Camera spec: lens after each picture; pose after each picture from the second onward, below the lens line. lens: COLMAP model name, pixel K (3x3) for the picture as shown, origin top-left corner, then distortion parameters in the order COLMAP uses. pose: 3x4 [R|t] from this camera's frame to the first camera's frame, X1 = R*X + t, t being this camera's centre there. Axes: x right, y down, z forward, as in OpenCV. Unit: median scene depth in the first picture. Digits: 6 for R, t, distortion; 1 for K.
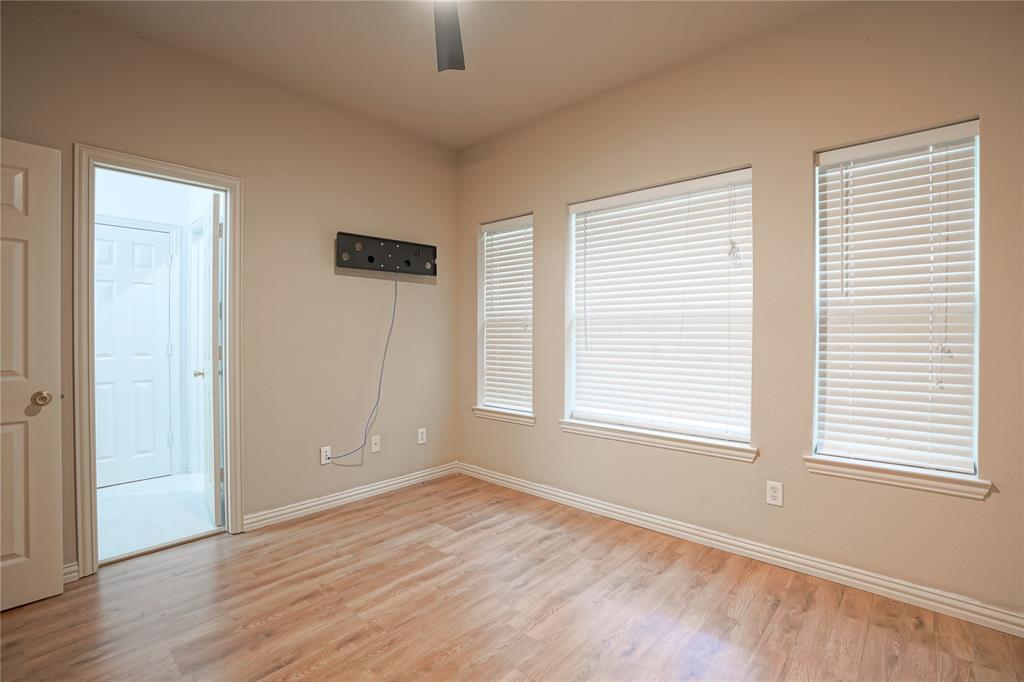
lens RADIAL K [[478.9, 0, 512.0], [0, 478.9, 341.0], [0, 0, 1]] dist [0.000625, 0.000464]
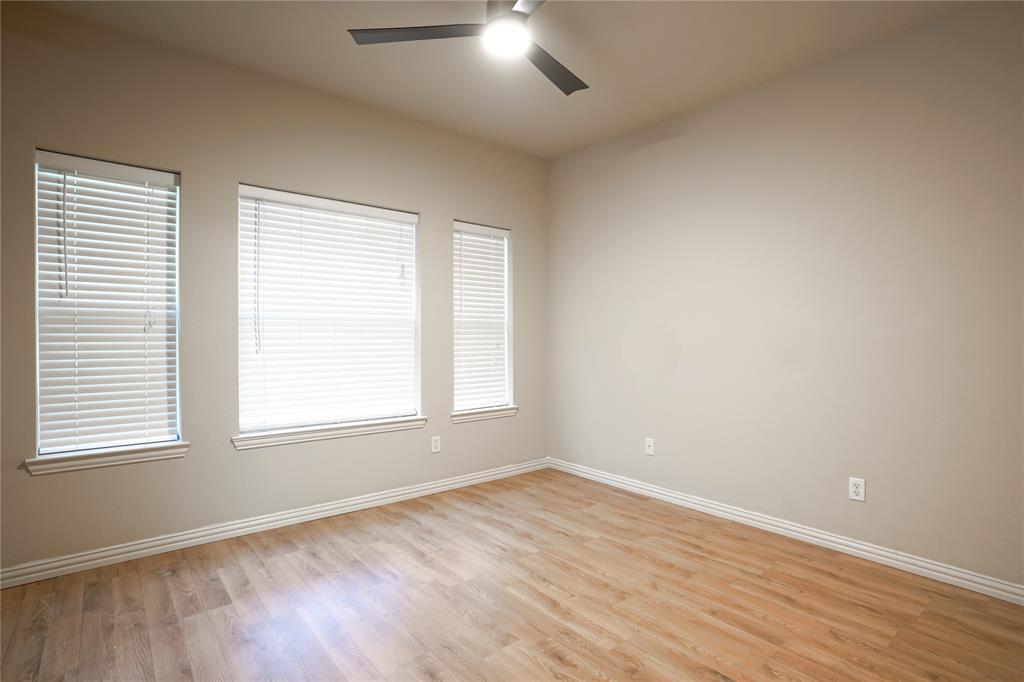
lens RADIAL K [[514.9, 0, 512.0], [0, 514.9, 341.0], [0, 0, 1]] dist [-0.000554, 0.000904]
pose [[0.159425, -0.024688, 0.986901, -0.838459], [0.000021, 0.999687, 0.025005, -0.033190], [-0.987210, -0.003966, 0.159376, 0.446681]]
